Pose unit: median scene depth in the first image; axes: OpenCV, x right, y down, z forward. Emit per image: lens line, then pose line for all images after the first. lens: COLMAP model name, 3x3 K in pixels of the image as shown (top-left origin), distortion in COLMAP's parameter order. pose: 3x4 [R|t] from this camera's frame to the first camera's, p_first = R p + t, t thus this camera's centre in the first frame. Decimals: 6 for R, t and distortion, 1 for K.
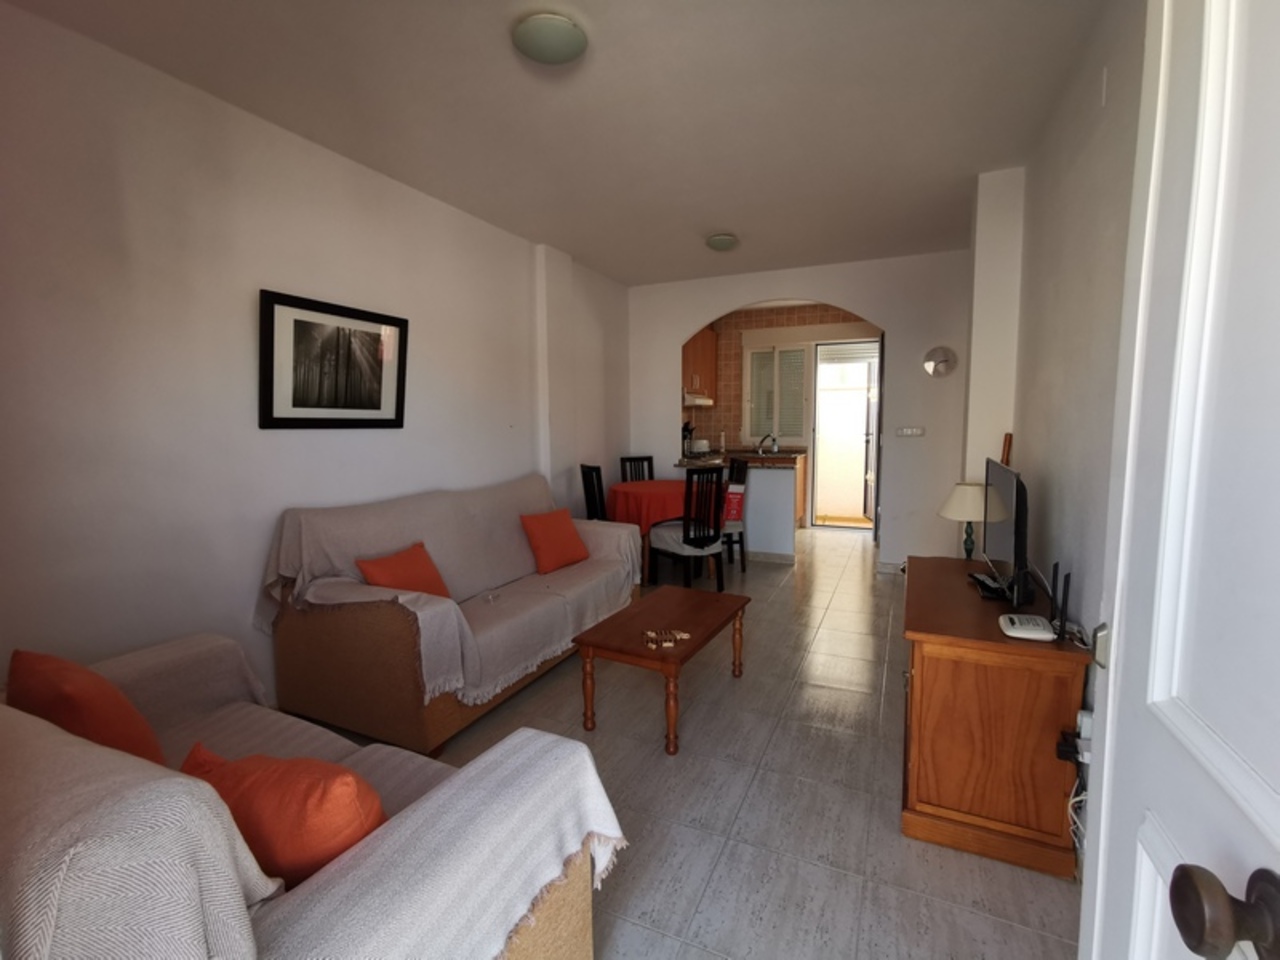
lens RADIAL K [[594.8, 0, 641.8], [0, 594.8, 469.0], [0, 0, 1]] dist [0.018675, -0.000759]
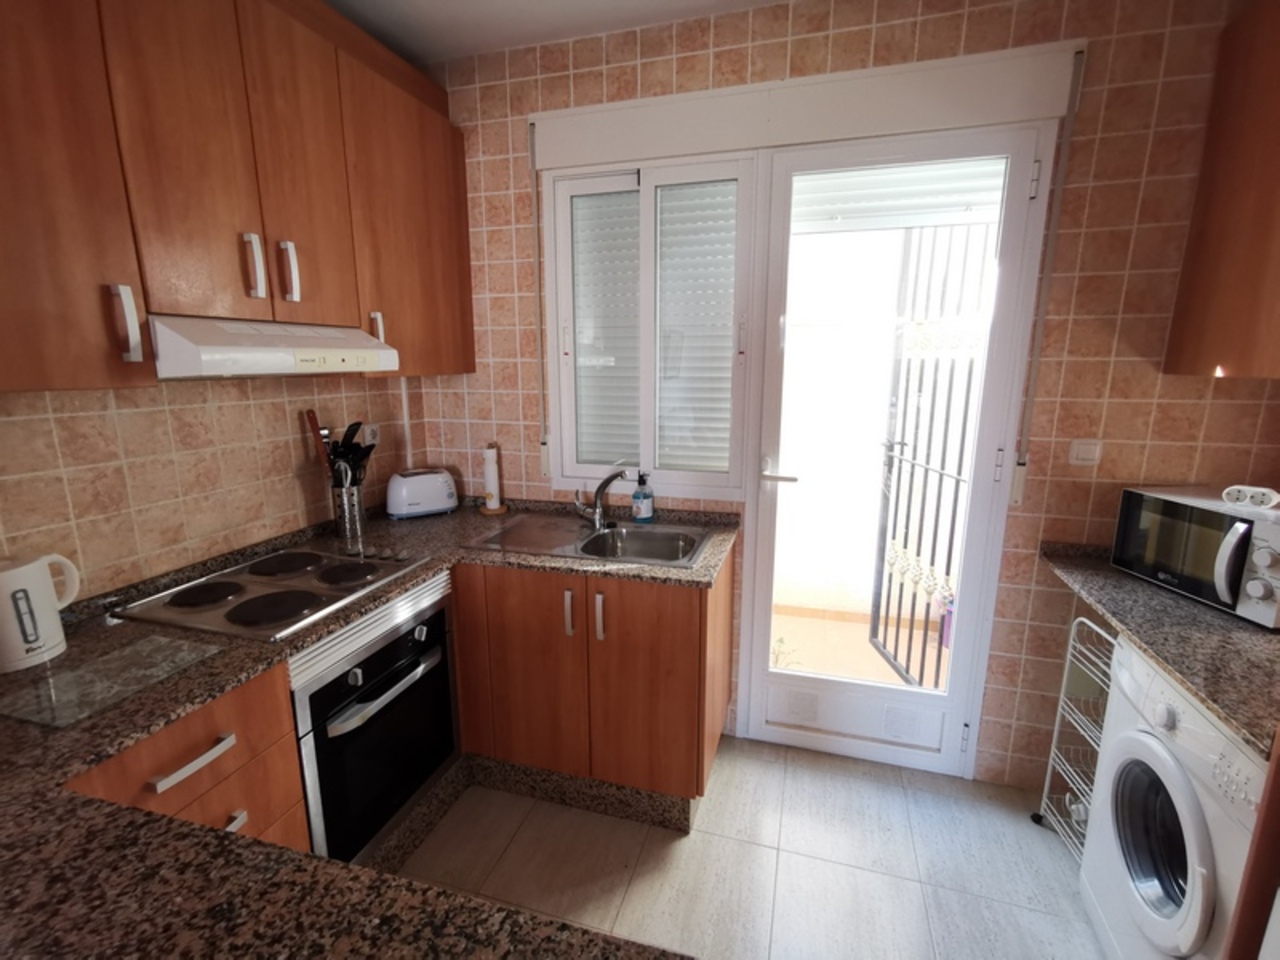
lens RADIAL K [[594.8, 0, 637.4], [0, 594.8, 482.9], [0, 0, 1]] dist [0.018675, -0.000759]
pose [[0.989756, -0.021580, 0.141131, 0.177157], [0.006987, 0.994648, 0.103088, -0.080406], [-0.142600, -0.101046, 0.984609, 0.694464]]
